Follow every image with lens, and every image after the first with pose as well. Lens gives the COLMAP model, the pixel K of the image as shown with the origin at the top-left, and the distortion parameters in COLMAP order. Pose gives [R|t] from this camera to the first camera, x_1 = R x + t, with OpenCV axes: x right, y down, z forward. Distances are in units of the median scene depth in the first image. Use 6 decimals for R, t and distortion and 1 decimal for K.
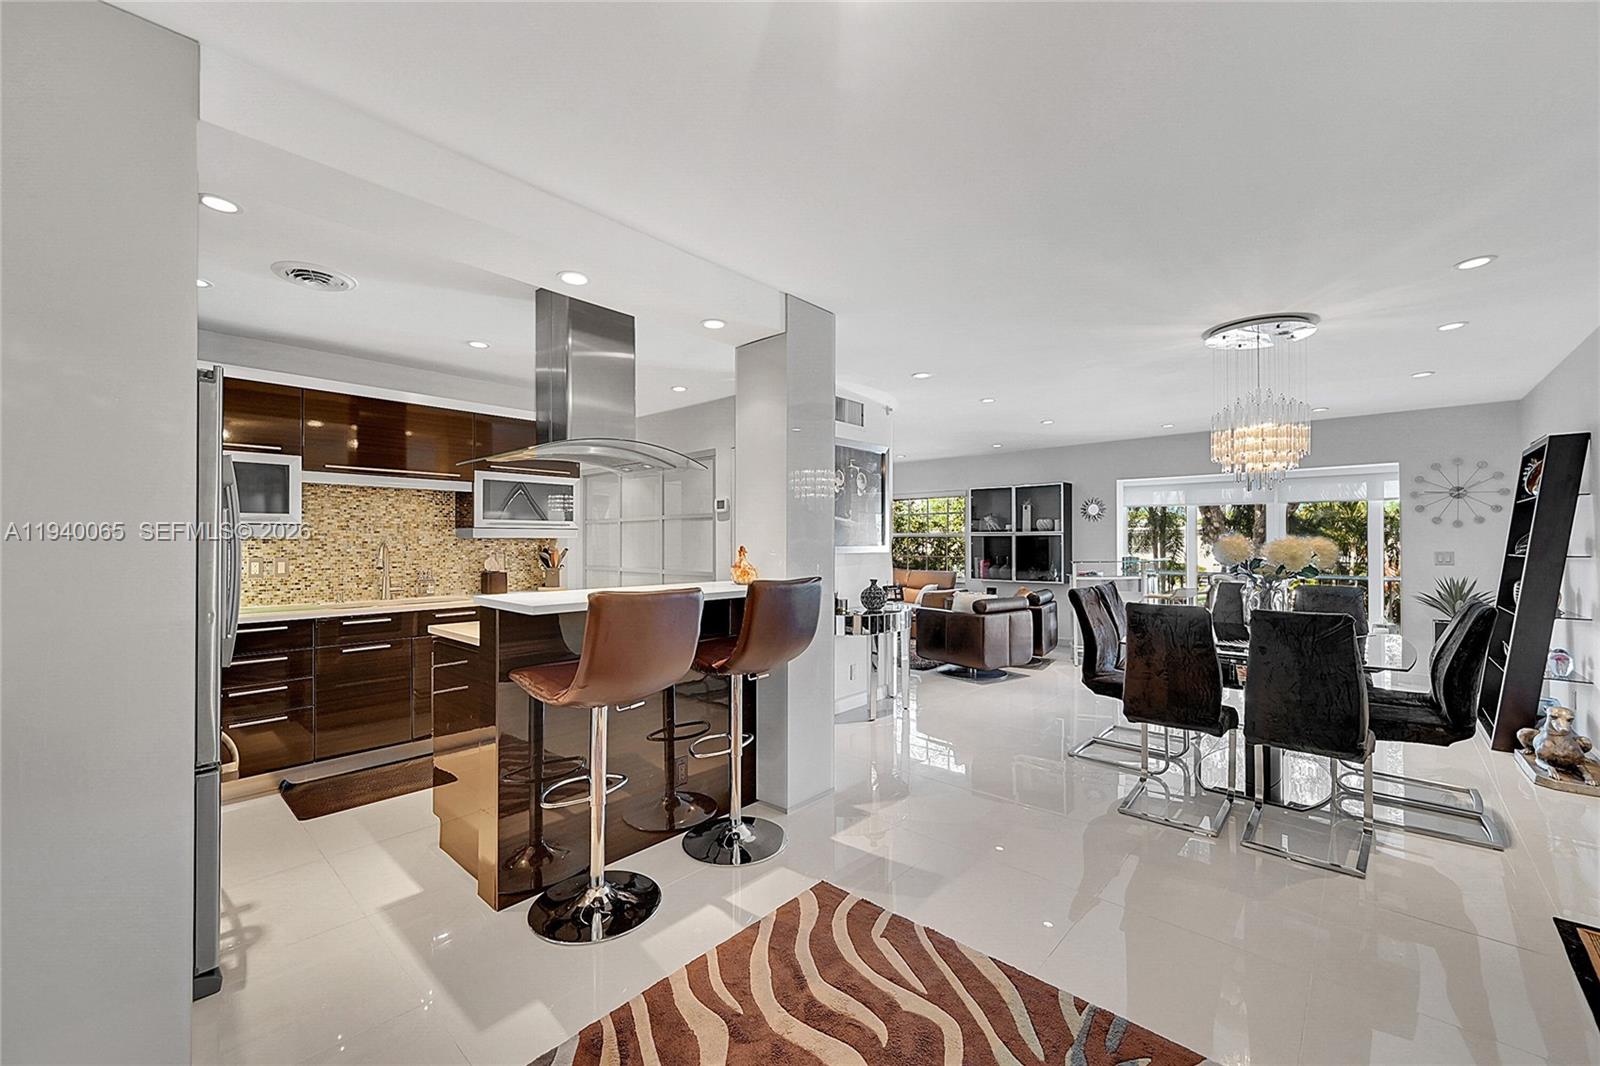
lens RADIAL K [[633.4, 0, 804.7], [0, 633.4, 534.4], [0, 0, 1]] dist [0.004821, 0.000322]
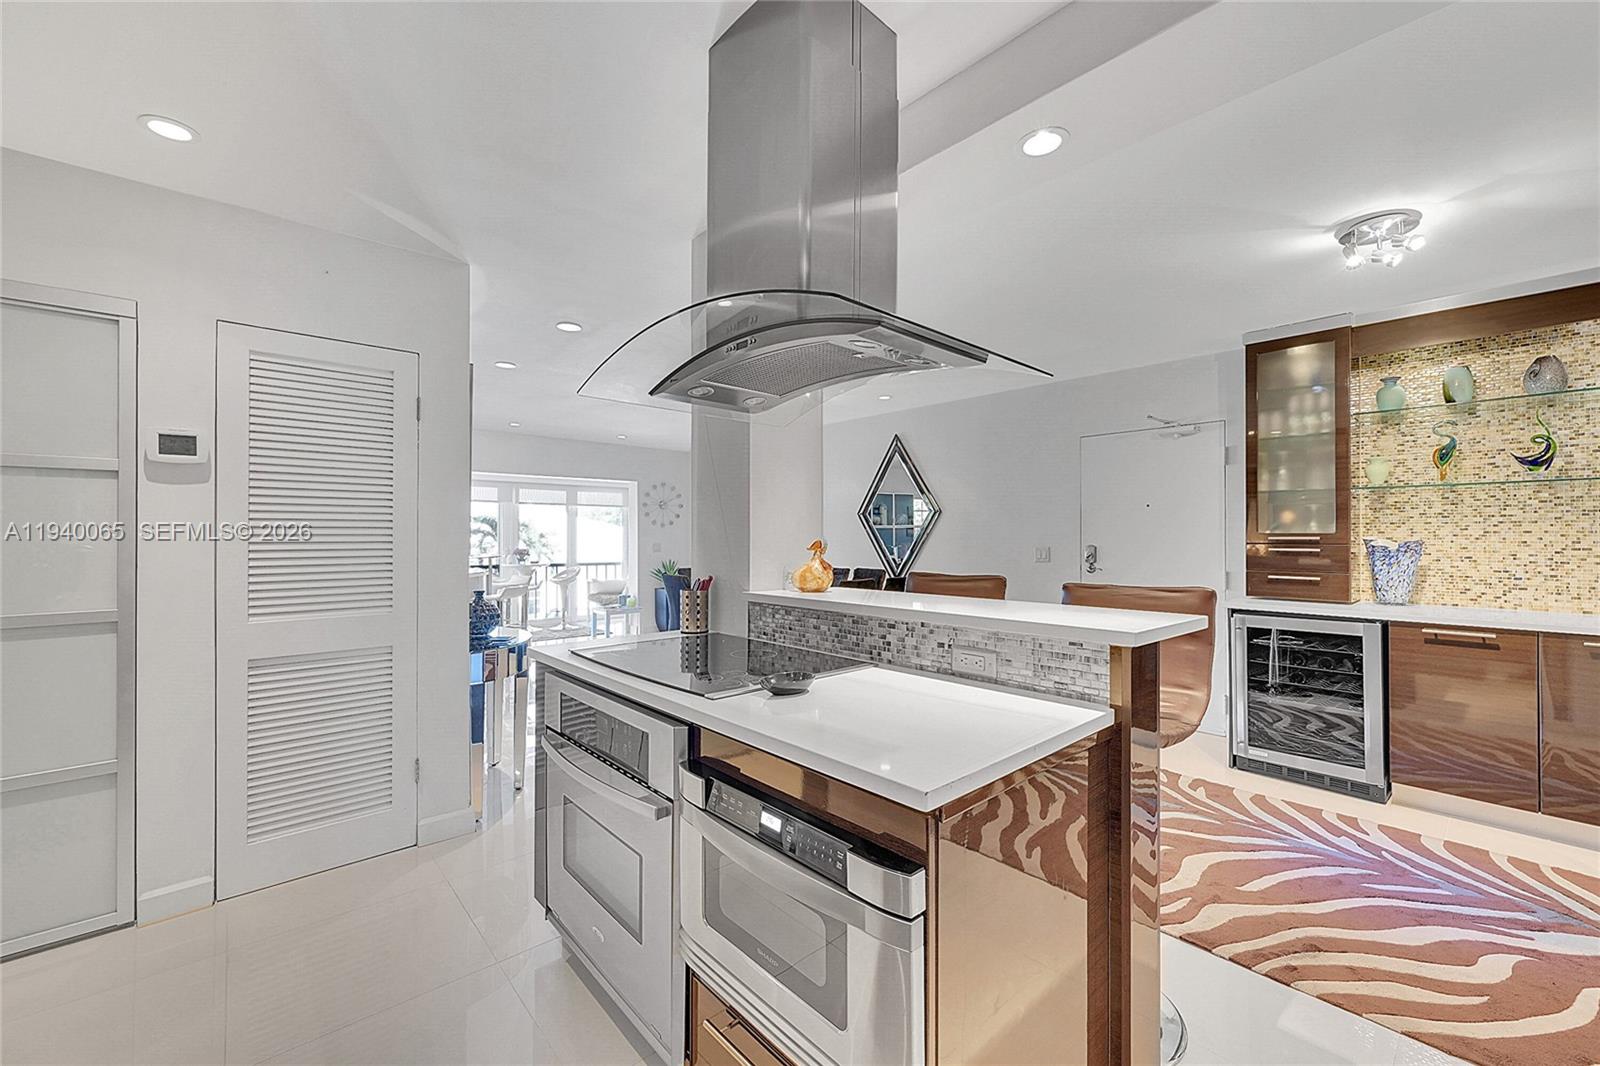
lens RADIAL K [[633.4, 0, 795.5], [0, 633.4, 532.1], [0, 0, 1]] dist [0.004821, 0.000322]
pose [[0.128502, 0.008953, 0.991669, -0.503370], [-0.008219, 0.999935, -0.007963, 0.010261], [-0.991675, -0.007128, 0.128567, 0.553690]]
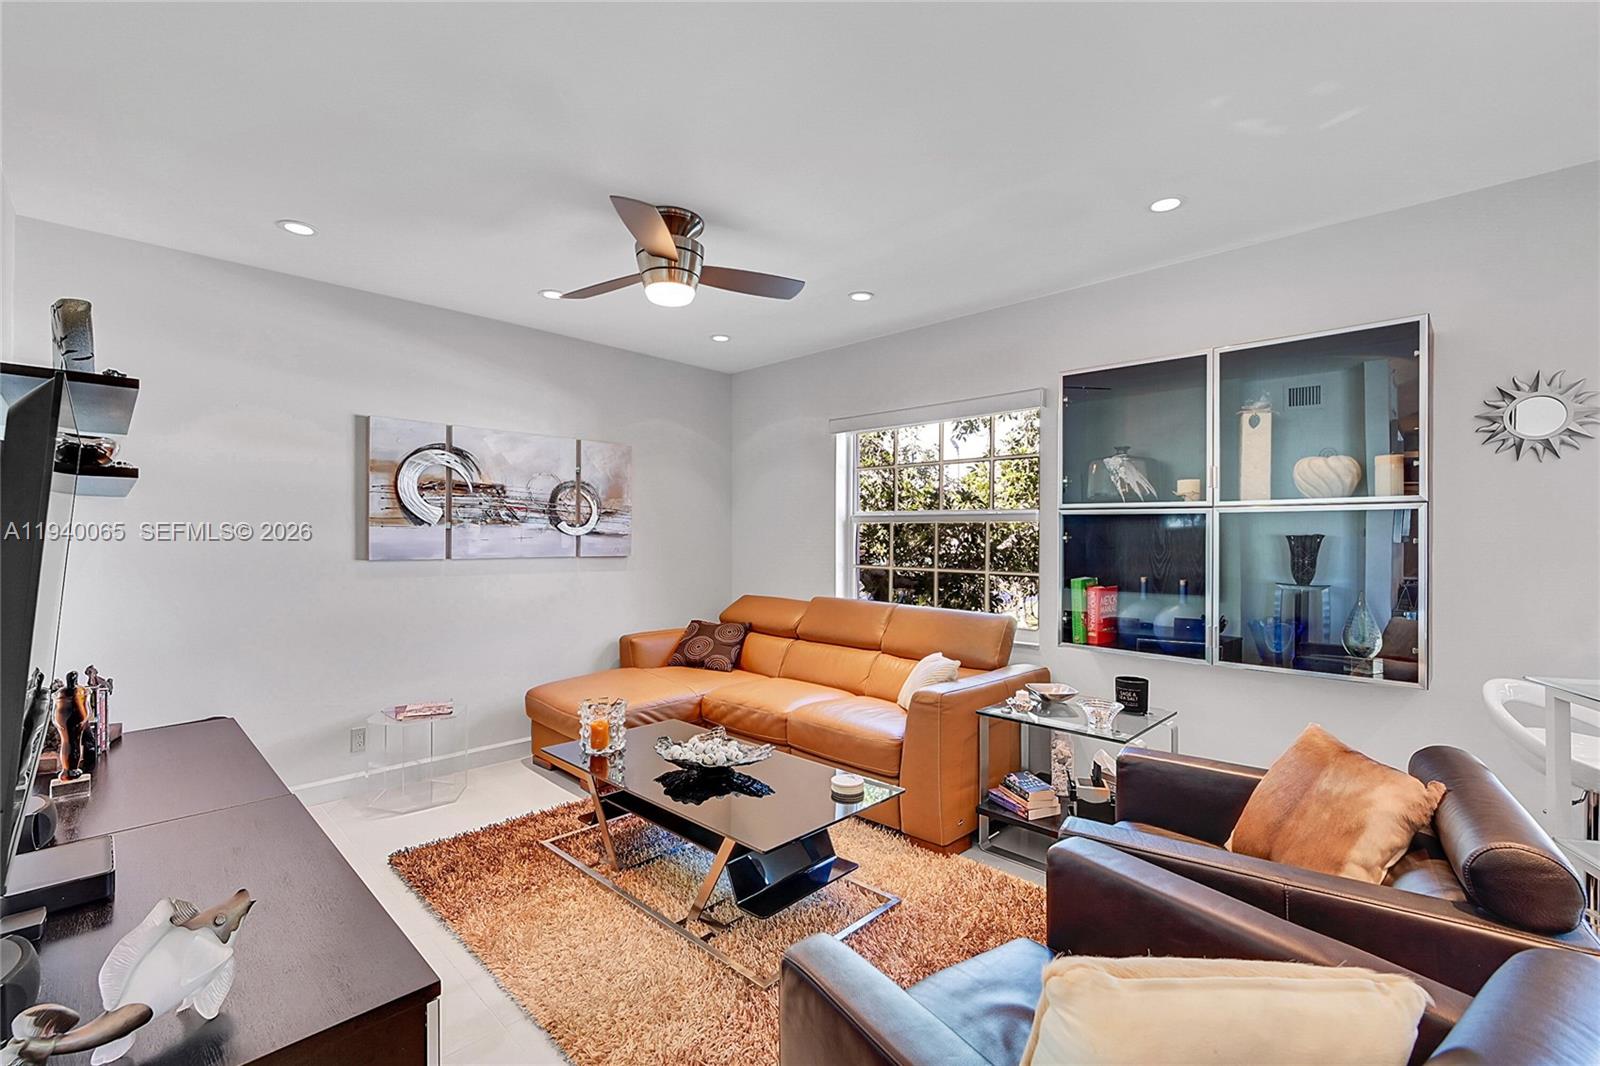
lens RADIAL K [[688.1, 0, 788.5], [0, 688.1, 536.6], [0, 0, 1]] dist [-0.015388, 0.000131]
pose [[0.998009, 0.006889, -0.062700, 0.237631], [-0.005836, 0.999839, 0.016961, 0.014220], [0.062807, -0.016561, 0.997888, 1.062830]]
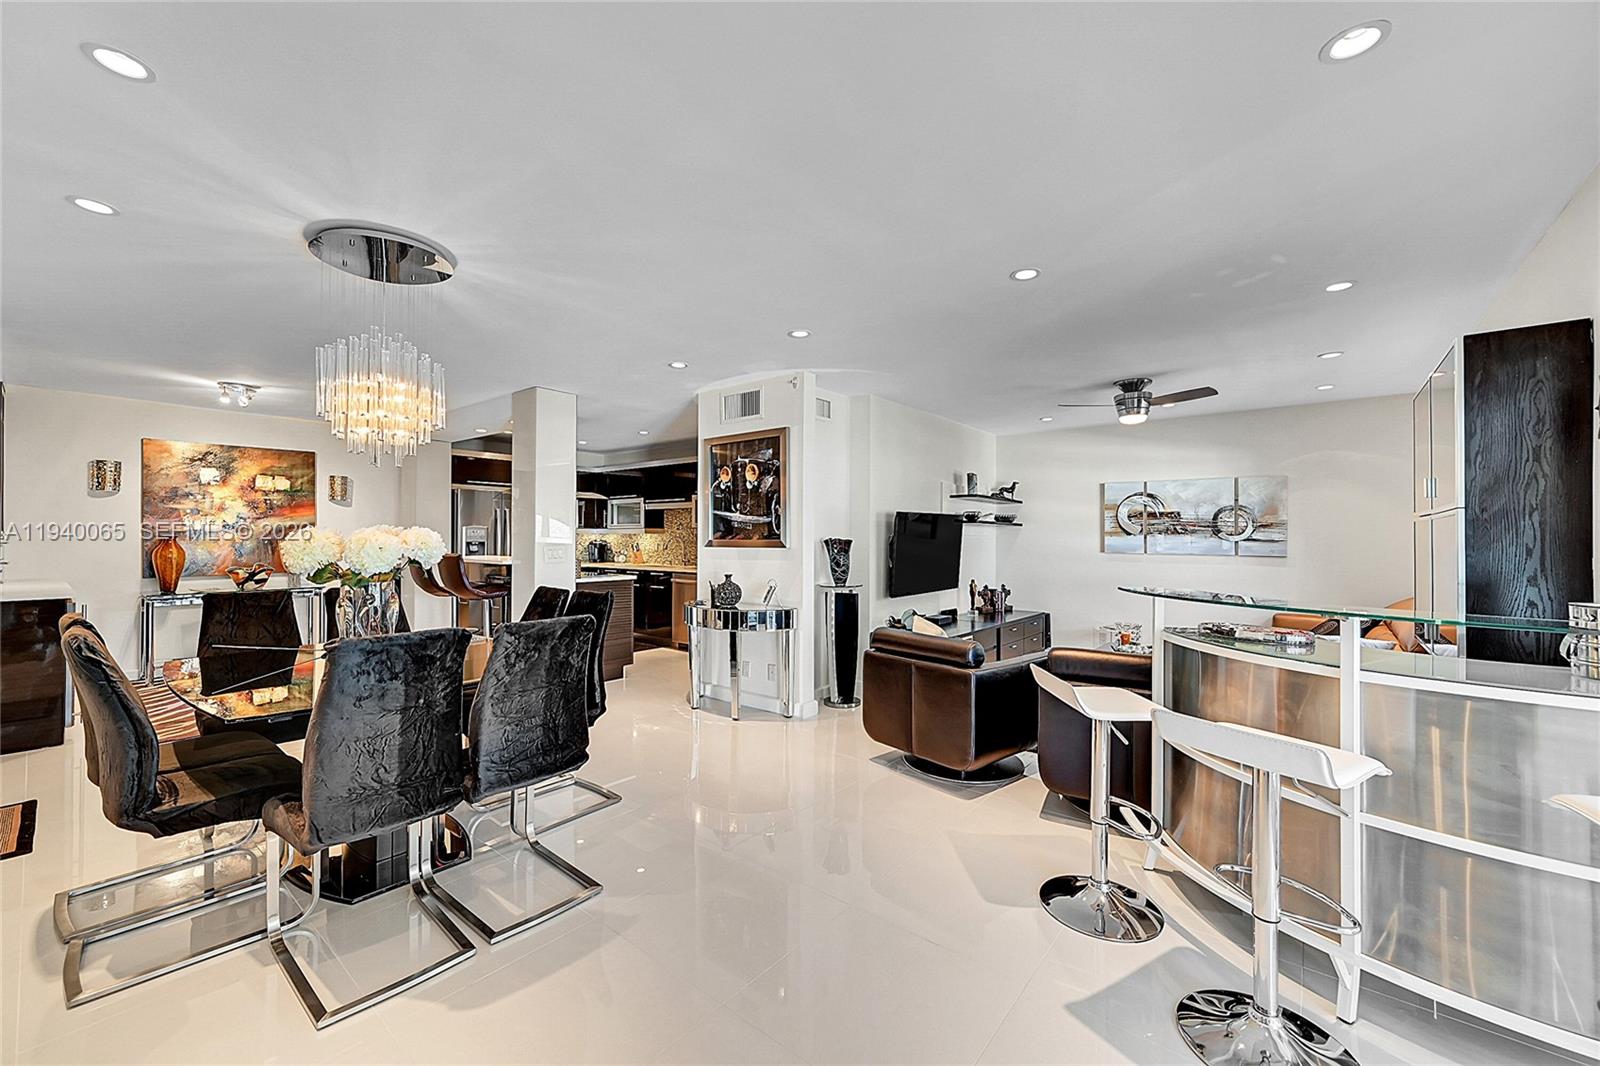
lens RADIAL K [[688.1, 0, 794.6], [0, 688.1, 539.4], [0, 0, 1]] dist [-0.015388, 0.000131]
pose [[0.021037, 0.002538, -0.999775, 1.132956], [0.008712, 0.999958, 0.002722, 0.014788], [0.999741, -0.008767, 0.021014, 1.043285]]
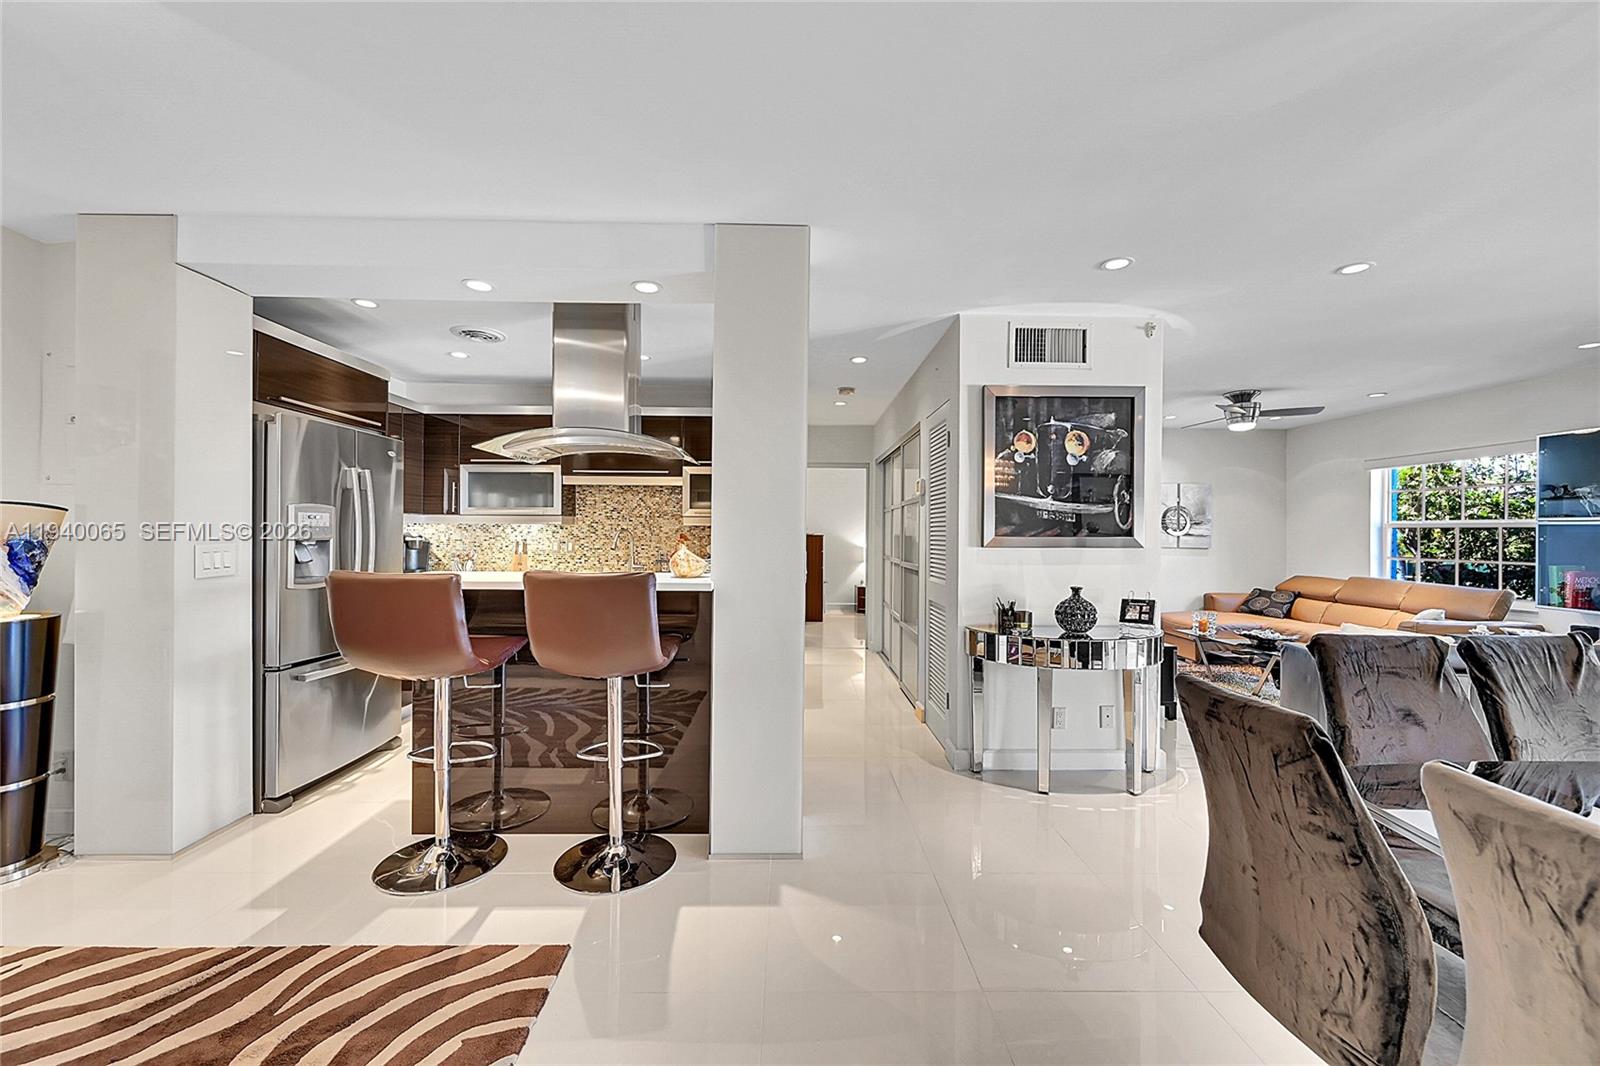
lens RADIAL K [[633.4, 0, 798.1], [0, 633.4, 528.8], [0, 0, 1]] dist [0.004821, 0.000322]
pose [[0.680428, 0.003391, -0.732807, 0.387352], [0.000688, 0.999986, 0.005267, 0.004843], [0.732815, -0.004088, 0.680416, 0.313701]]
